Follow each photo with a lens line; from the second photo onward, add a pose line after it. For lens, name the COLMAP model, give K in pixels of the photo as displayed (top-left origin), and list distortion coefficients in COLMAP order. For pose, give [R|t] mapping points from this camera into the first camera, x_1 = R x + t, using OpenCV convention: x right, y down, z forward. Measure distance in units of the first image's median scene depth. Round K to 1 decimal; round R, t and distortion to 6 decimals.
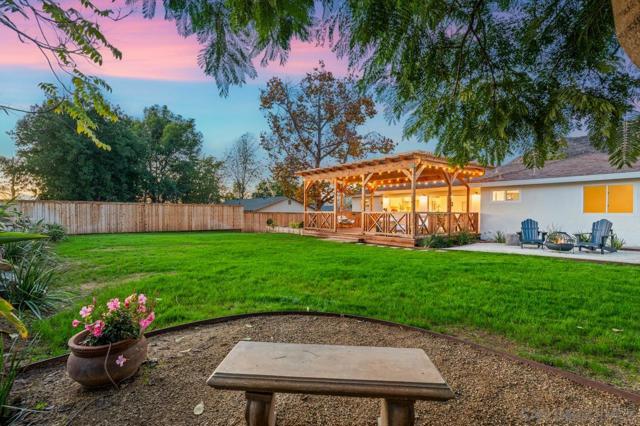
lens RADIAL K [[291.6, 0, 317.5], [0, 291.6, 212.1], [0, 0, 1]] dist [-0.000130, 0.000062]
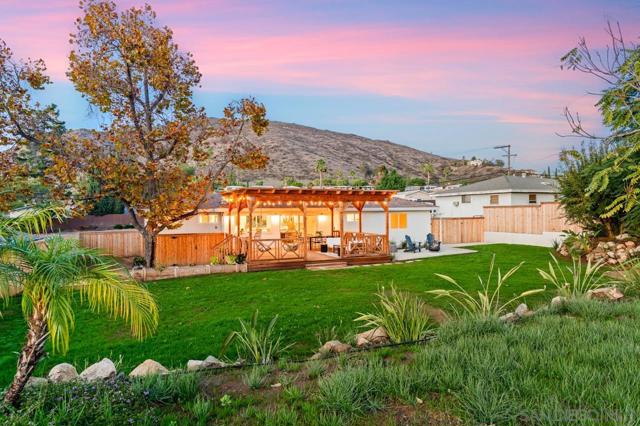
lens RADIAL K [[367.9, 0, 320.0], [0, 367.9, 213.0], [0, 0, 1]] dist [0.002753, 0.000217]
pose [[0.282746, -0.008796, 0.959154, -1.021209], [0.012158, 0.999910, 0.005586, -0.084596], [-0.959118, 0.010082, 0.282828, 0.619251]]
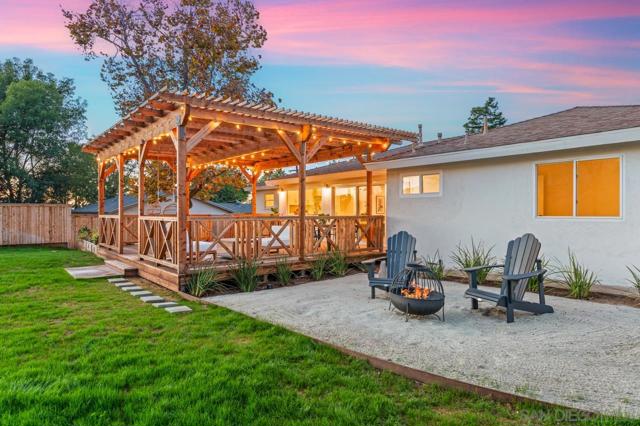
lens RADIAL K [[377.2, 0, 320.0], [0, 377.2, 213.0], [0, 0, 1]] dist [-0.000221, 0.000092]
pose [[0.999426, -0.008223, 0.032877, 0.404990], [0.008096, 0.999959, 0.004021, -0.006396], [-0.032909, -0.003753, 0.999451, 0.280171]]
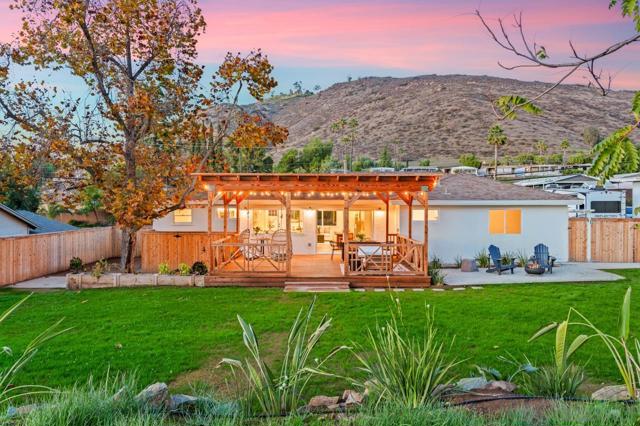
lens RADIAL K [[502.9, 0, 320.0], [0, 502.9, 213.0], [0, 0, 1]] dist [0.003005, 0.001803]
pose [[0.623911, -0.017577, 0.781298, -0.747938], [0.002136, 0.999782, 0.020787, -0.090877], [-0.781493, -0.011300, 0.623812, 0.253358]]
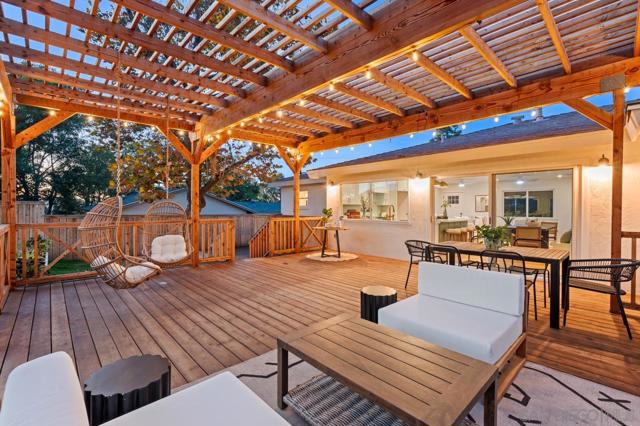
lens RADIAL K [[291.6, 0, 317.5], [0, 291.6, 212.1], [0, 0, 1]] dist [-0.000130, 0.000062]
pose [[0.997470, -0.001438, 0.071074, 0.253946], [0.000709, 0.999947, 0.010280, -0.017802], [-0.071085, -0.010203, 0.997418, 0.788882]]
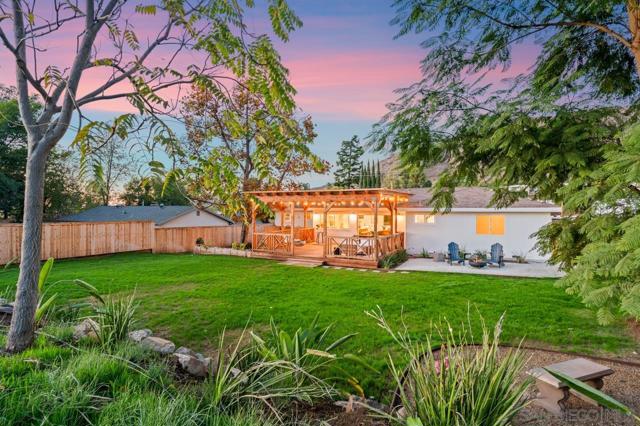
lens RADIAL K [[317.1, 0, 320.0], [0, 317.1, 213.0], [0, 0, 1]] dist [-0.001523, -0.000004]
pose [[0.915153, -0.001357, 0.403105, -0.296520], [-0.001305, 0.999979, 0.006328, -0.083904], [-0.403105, -0.006317, 0.915132, -0.060284]]
